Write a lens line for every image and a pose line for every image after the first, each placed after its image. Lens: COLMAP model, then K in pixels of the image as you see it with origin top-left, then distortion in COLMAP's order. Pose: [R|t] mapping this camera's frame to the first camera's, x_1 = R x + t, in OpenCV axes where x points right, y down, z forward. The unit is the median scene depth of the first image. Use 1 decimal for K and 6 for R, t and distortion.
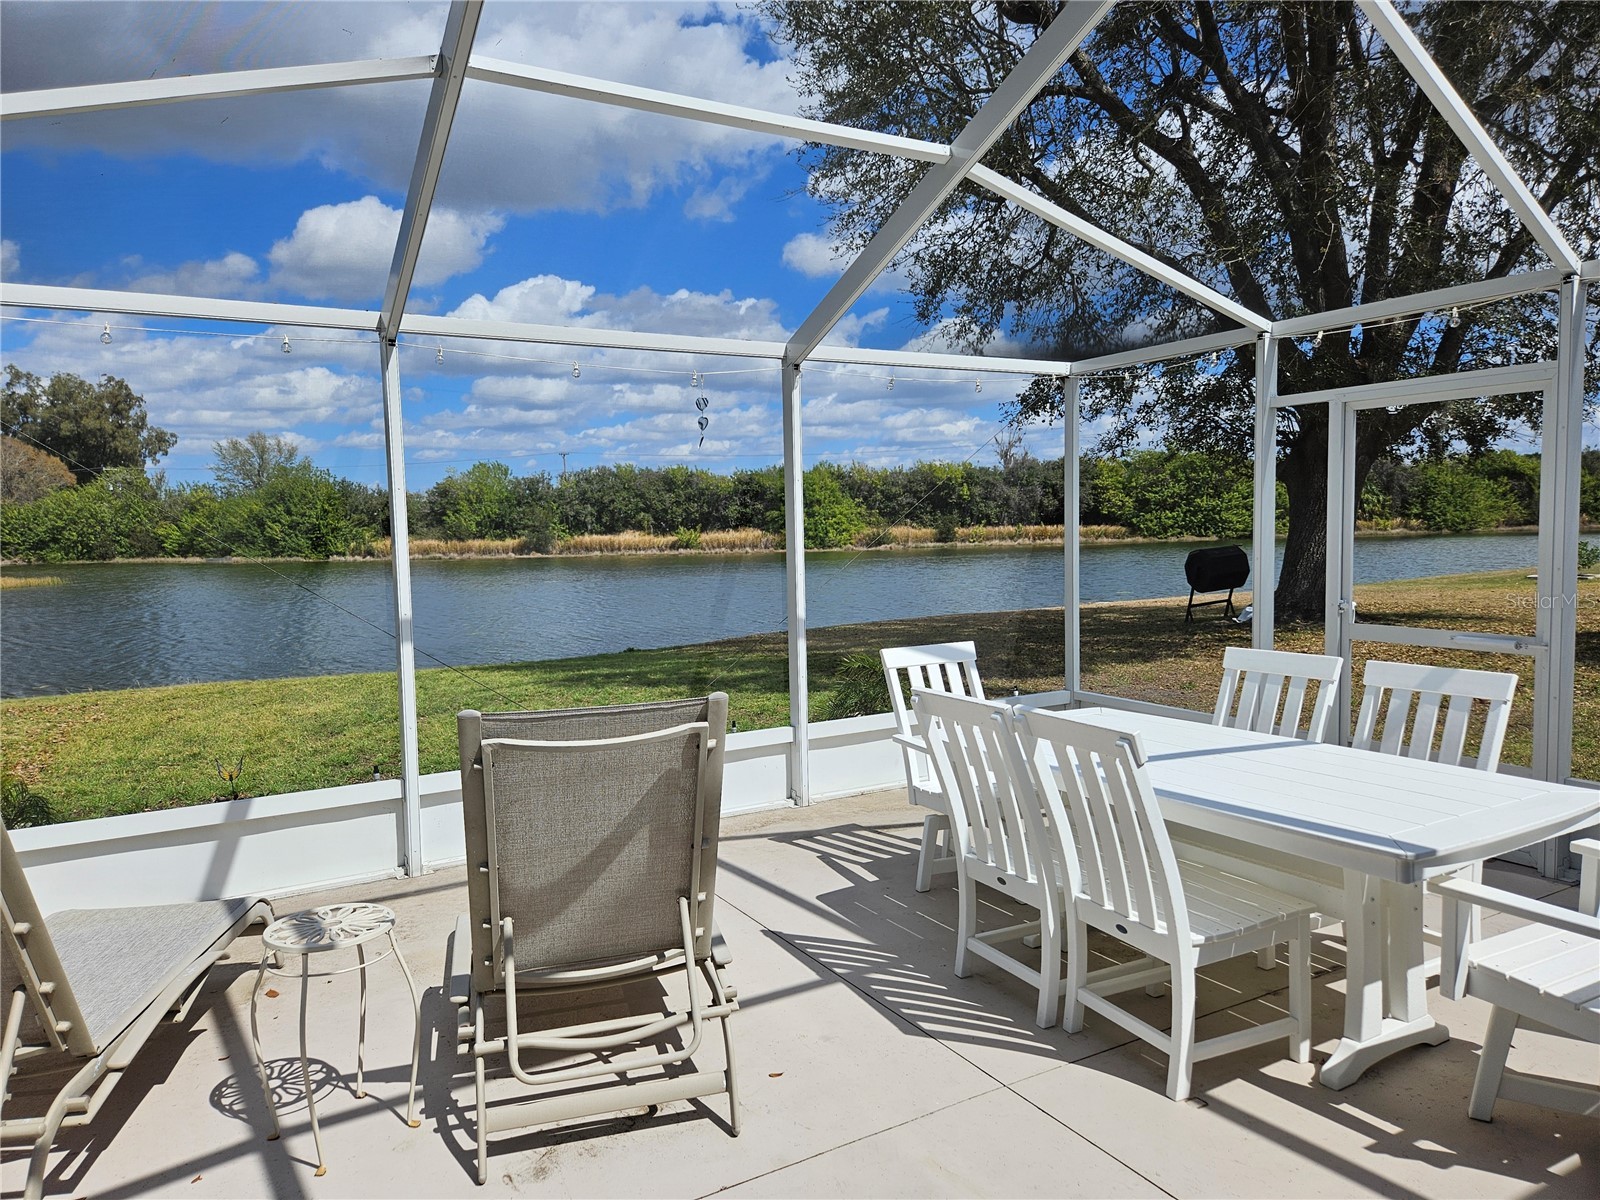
lens RADIAL K [[1076.7, 0, 800.0], [0, 1076.7, 600.0], [0, 0, 1]] dist [0.088200, -0.078972]
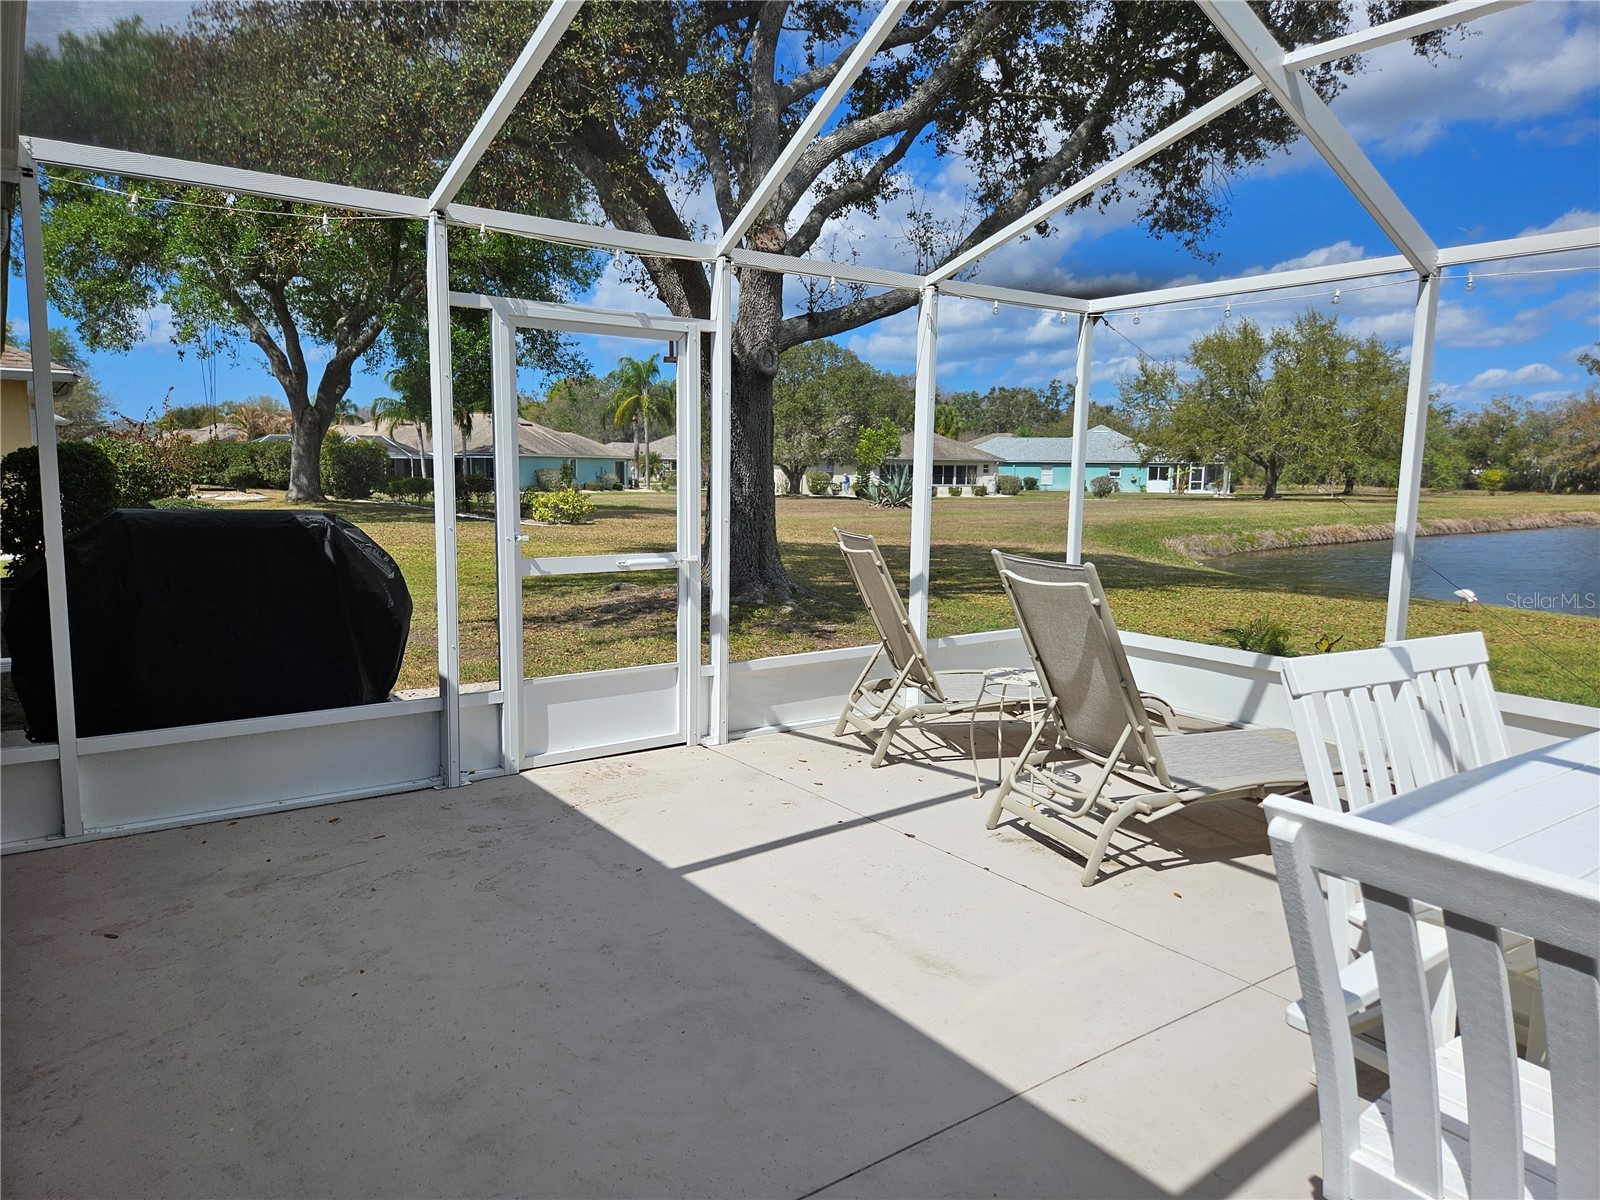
lens RADIAL K [[1076.7, 0, 800.0], [0, 1076.7, 600.0], [0, 0, 1]] dist [0.088200, -0.078972]
pose [[0.099750, 0.142751, -0.984719, 1.057133], [-0.095497, 0.986460, 0.133329, -0.006596], [0.990419, 0.080739, 0.112032, 0.420555]]
